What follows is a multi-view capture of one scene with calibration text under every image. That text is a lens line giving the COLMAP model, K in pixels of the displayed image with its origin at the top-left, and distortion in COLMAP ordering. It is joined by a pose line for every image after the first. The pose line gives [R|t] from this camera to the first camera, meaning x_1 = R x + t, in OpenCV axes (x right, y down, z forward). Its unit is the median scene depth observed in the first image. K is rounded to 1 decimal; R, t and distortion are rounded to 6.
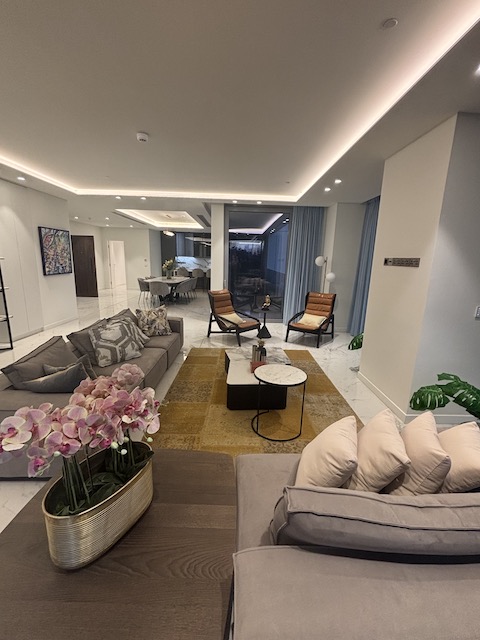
lens RADIAL K [[283.1, 0, 242.1], [0, 283.1, 319.7], [0, 0, 1]] dist [-0.002731, 0.001070]
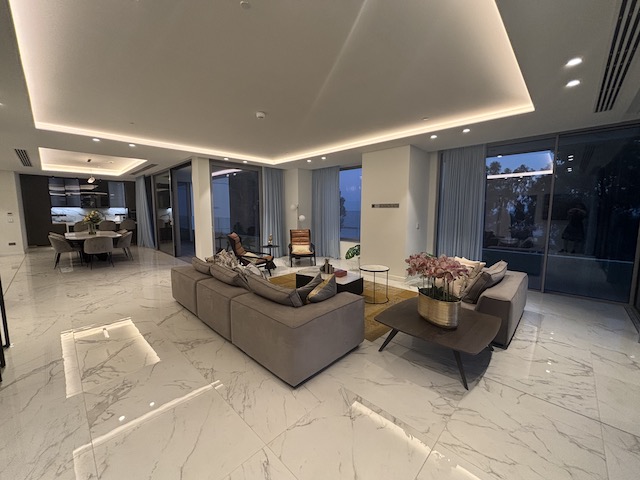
lens RADIAL K [[257.4, 0, 317.9], [0, 257.4, 238.4], [0, 0, 1]] dist [0.001616, -0.000672]
pose [[0.711967, -0.106018, 0.694164, -0.915153], [0.167732, 0.985598, -0.021505, -0.013504], [-0.681887, 0.131744, 0.719496, 0.032982]]
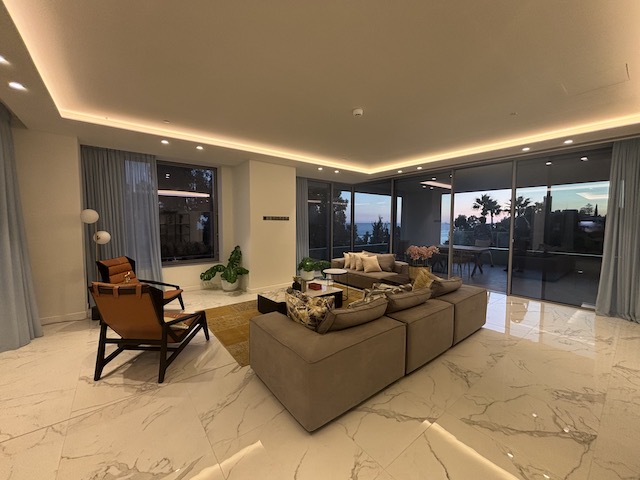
lens RADIAL K [[257.4, 0, 317.8], [0, 257.4, 240.8], [0, 0, 1]] dist [0.001616, -0.000672]
pose [[-0.606712, -0.087679, 0.790072, -0.960651], [0.144352, 0.965222, 0.217967, -0.350834], [-0.781705, 0.246291, -0.572955, 1.601690]]
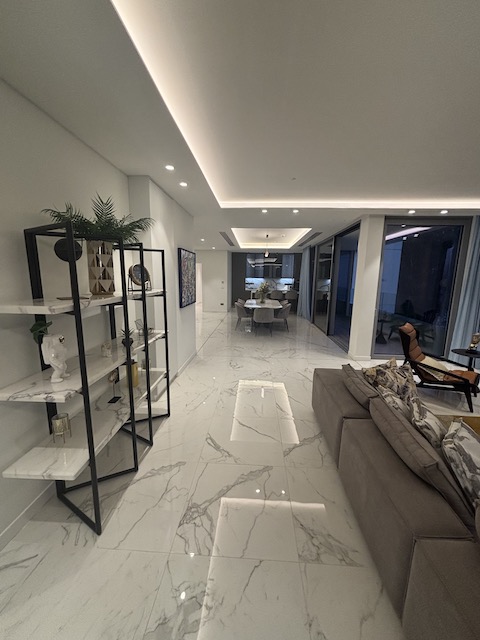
lens RADIAL K [[257.4, 0, 242.9], [0, 257.4, 321.5], [0, 0, 1]] dist [0.001616, -0.000672]
pose [[0.997460, -0.001317, -0.071220, -0.768074], [-0.001484, 0.999228, -0.039256, -0.146099], [0.071217, 0.039262, 0.996688, 0.460383]]
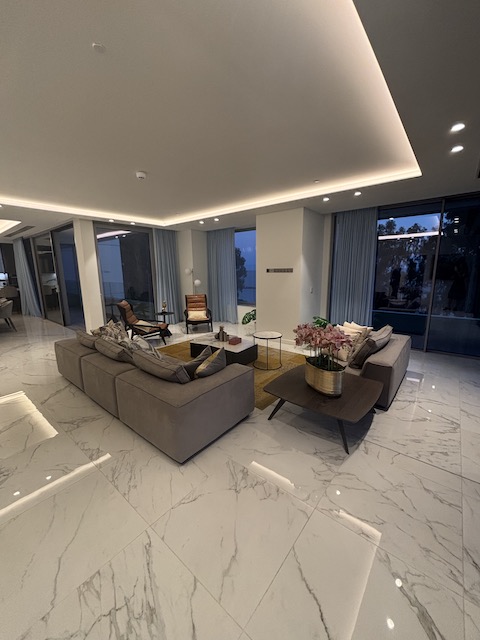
lens RADIAL K [[257.4, 0, 241.1], [0, 257.4, 320.7], [0, 0, 1]] dist [0.001616, -0.000672]
pose [[0.650022, -0.184931, 0.737070, -0.865060], [0.191388, 0.978511, 0.076724, -0.040021], [-0.735420, 0.091194, 0.671447, 0.011372]]
